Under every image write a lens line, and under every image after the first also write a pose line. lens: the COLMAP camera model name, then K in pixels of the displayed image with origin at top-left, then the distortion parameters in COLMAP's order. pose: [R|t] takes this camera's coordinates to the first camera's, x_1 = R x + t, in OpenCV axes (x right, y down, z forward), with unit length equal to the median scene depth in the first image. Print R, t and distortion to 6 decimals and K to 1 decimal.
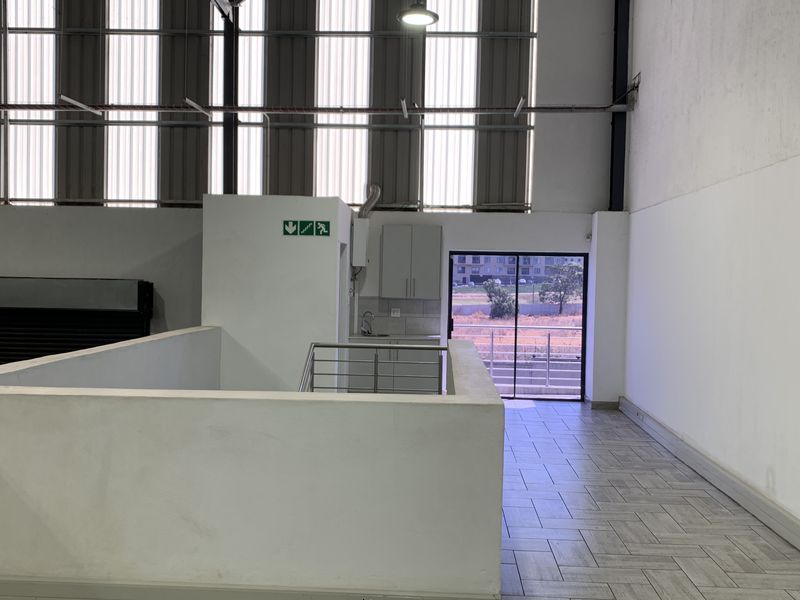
lens RADIAL K [[796.0, 0, 400.5], [0, 796.0, 299.8], [0, 0, 1]] dist [0.007314, 0.000000]
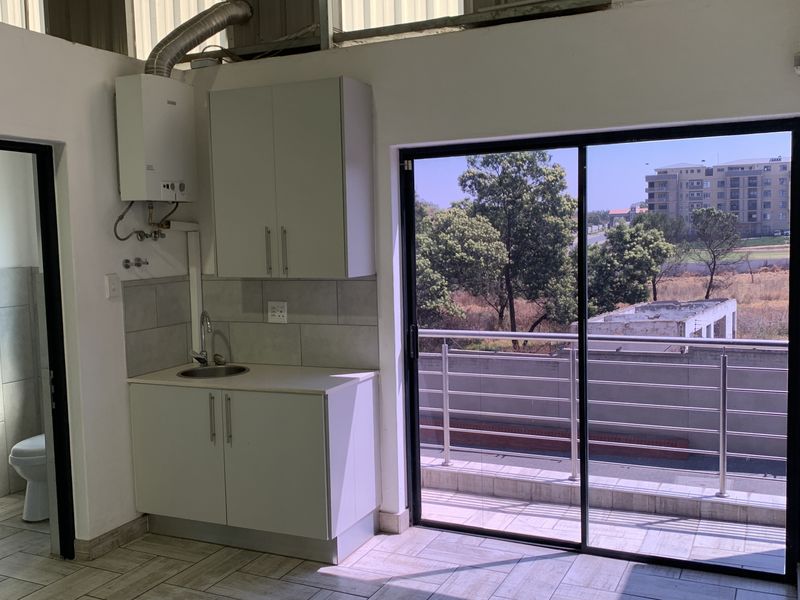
lens RADIAL K [[796.0, 0, 399.5], [0, 796.0, 300.6], [0, 0, 1]] dist [0.007314, 0.000000]
pose [[0.920944, -0.013031, -0.389478, 0.210180], [0.032331, 0.998550, 0.043039, -0.005407], [0.388352, -0.052228, 0.920030, 0.649679]]
